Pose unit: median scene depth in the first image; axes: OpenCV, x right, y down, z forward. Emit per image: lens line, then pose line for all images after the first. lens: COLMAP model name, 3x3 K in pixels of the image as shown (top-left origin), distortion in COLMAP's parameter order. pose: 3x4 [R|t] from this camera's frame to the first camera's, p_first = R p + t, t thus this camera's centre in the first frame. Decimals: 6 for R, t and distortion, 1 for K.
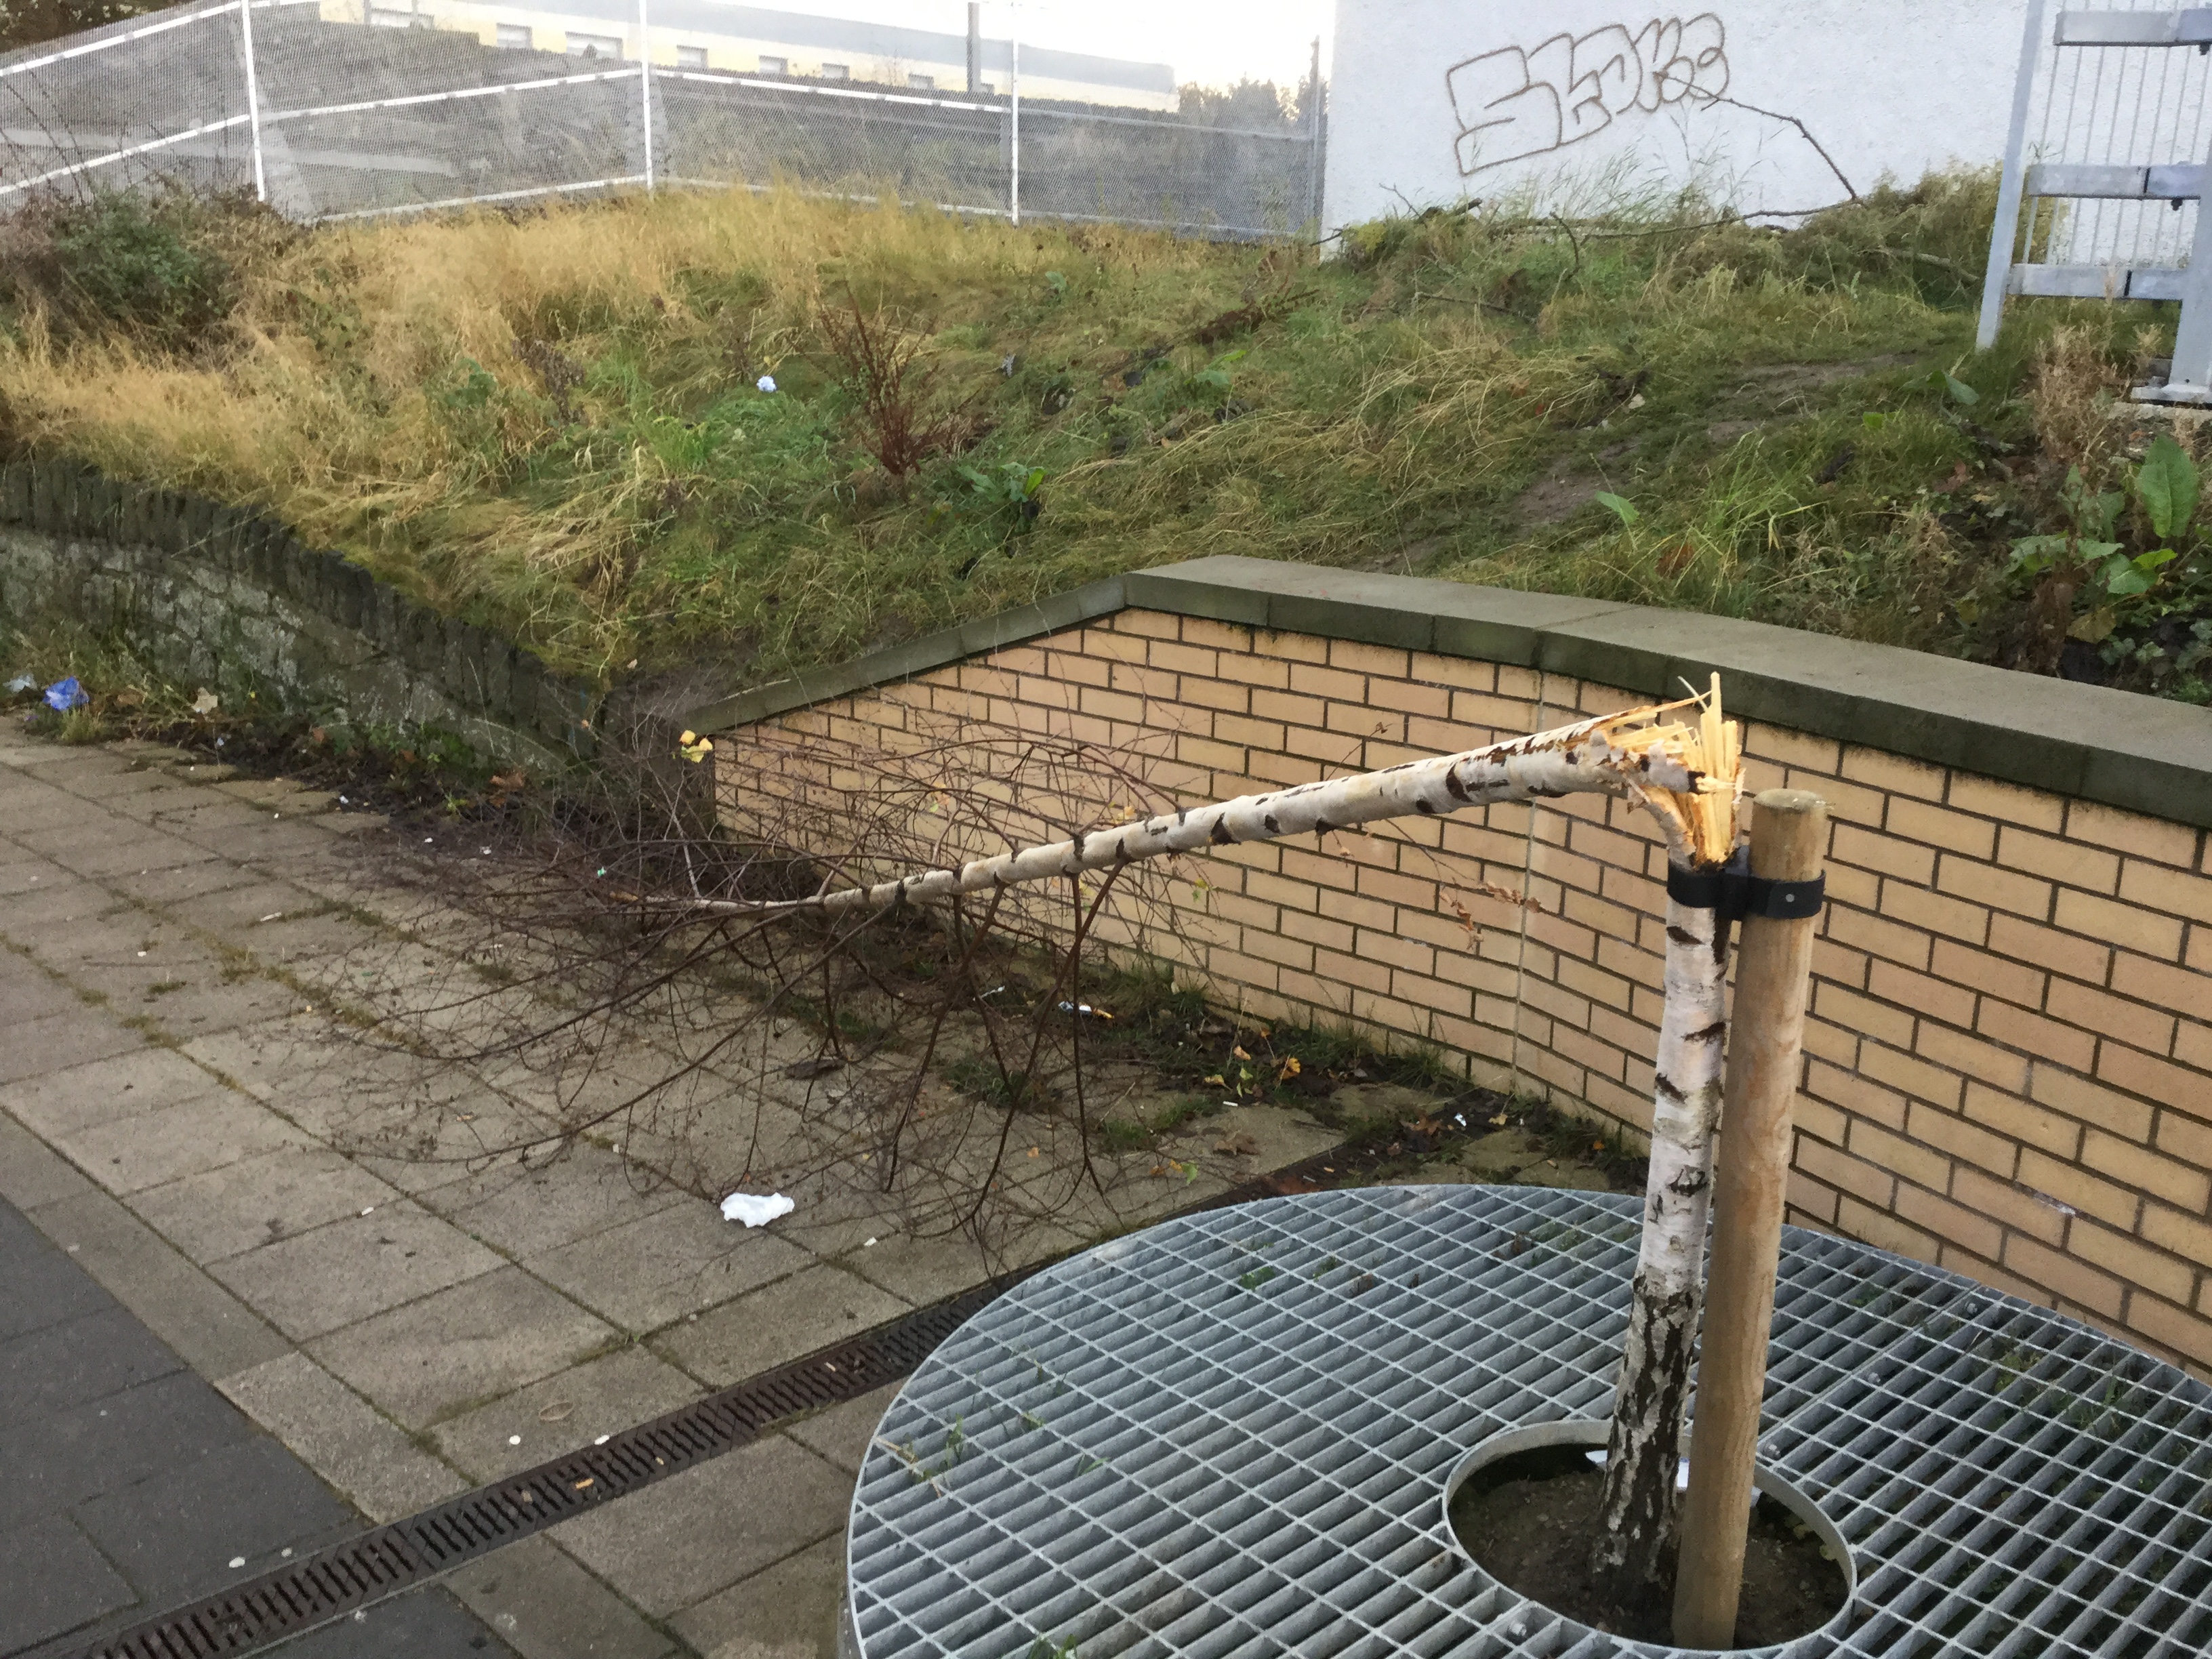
lens RADIAL K [[1866.7, 0, 1106.0], [0, 1866.7, 829.5], [0, 0, 1]] dist [-0.003156, -0.015731]
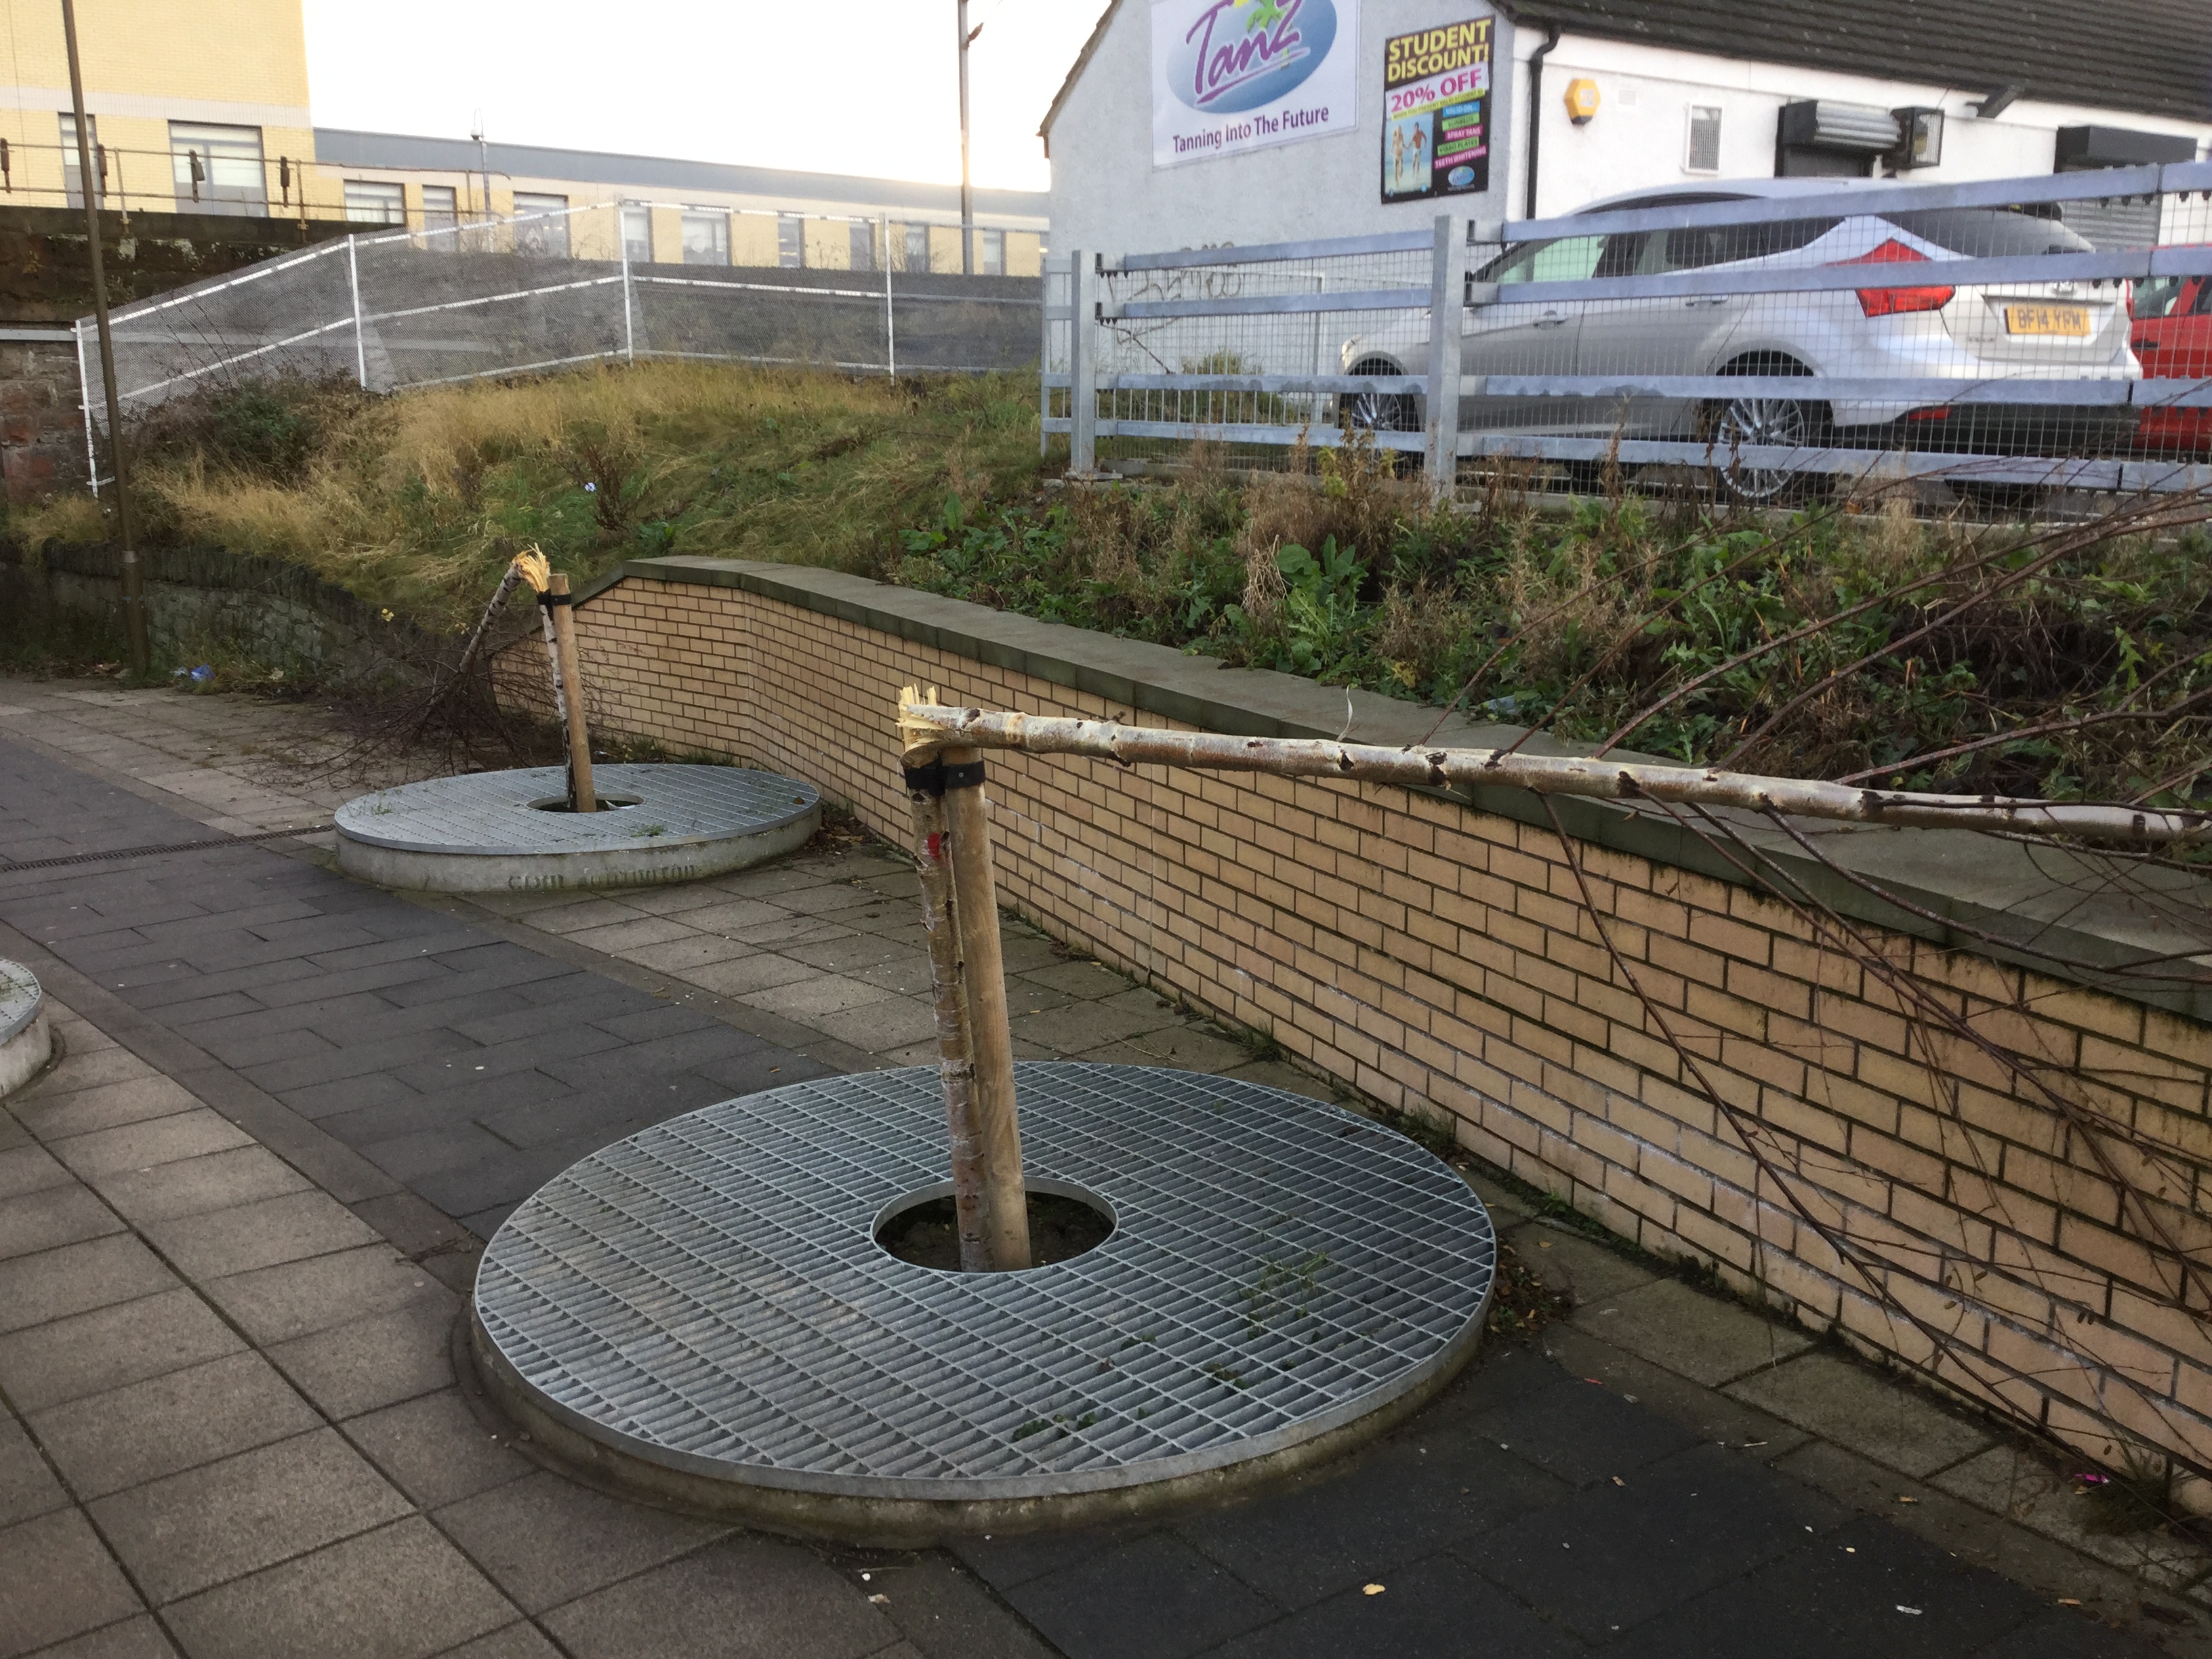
lens RADIAL K [[1958.0, 0, 1106.0], [0, 1958.0, 829.5], [0, 0, 1]] dist [0.143513, -0.289074]
pose [[0.993024, -0.010771, -0.117422, 0.404415], [0.002790, 0.997687, -0.067925, 0.163476], [0.117882, 0.067124, 0.990756, -0.598089]]
